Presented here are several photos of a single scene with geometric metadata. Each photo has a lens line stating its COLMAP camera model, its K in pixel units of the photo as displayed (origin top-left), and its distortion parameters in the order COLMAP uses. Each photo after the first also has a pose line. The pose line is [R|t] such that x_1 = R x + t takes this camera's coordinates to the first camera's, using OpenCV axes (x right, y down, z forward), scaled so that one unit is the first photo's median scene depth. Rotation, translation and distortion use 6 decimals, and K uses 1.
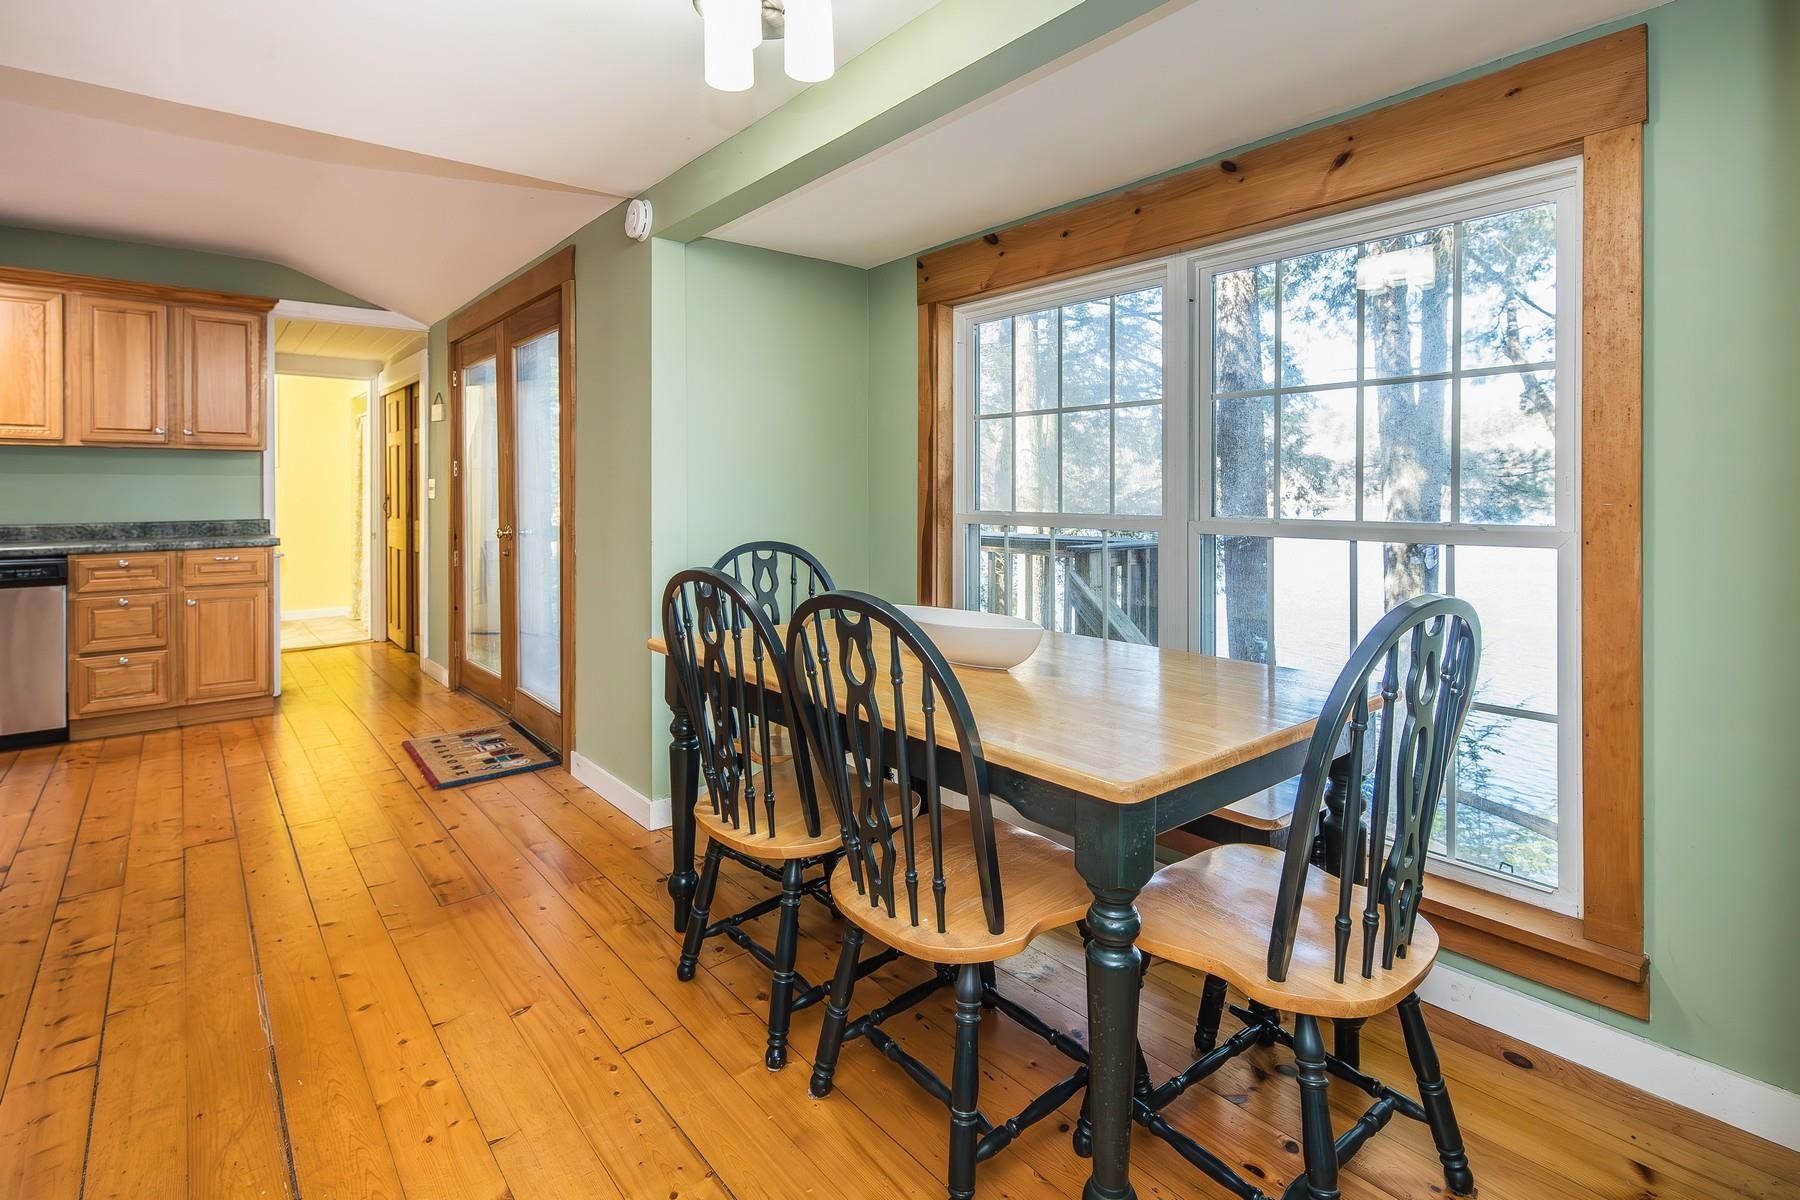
lens RADIAL K [[914.1, 0, 922.3], [0, 914.1, 492.7], [0, 0, 1]] dist [0.009377, -0.001407]
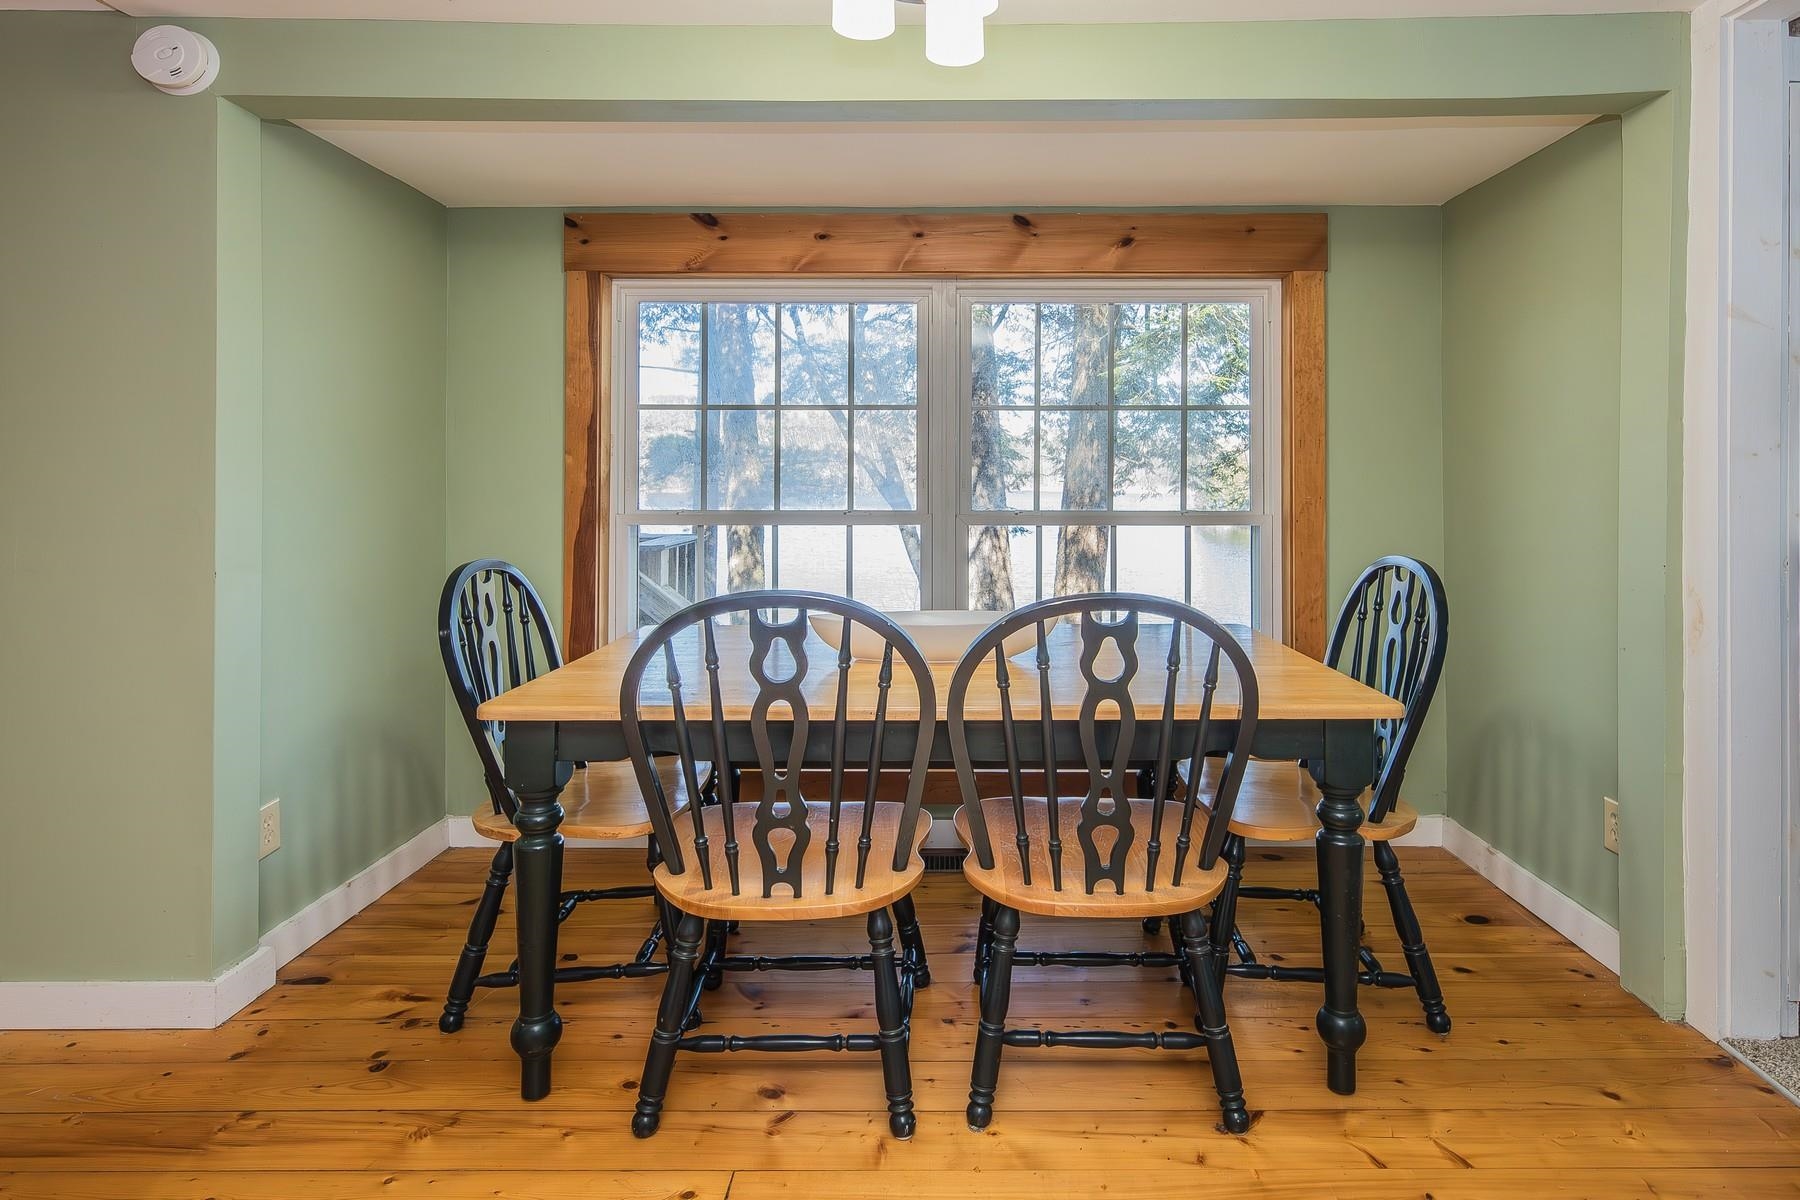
lens RADIAL K [[914.1, 0, 885.2], [0, 914.1, 476.9], [0, 0, 1]] dist [0.009377, -0.001407]
pose [[0.662719, -0.000491, 0.748868, -0.451040], [0.003343, 0.999992, -0.002303, -0.009983], [-0.748861, 0.004030, 0.662715, 0.217926]]
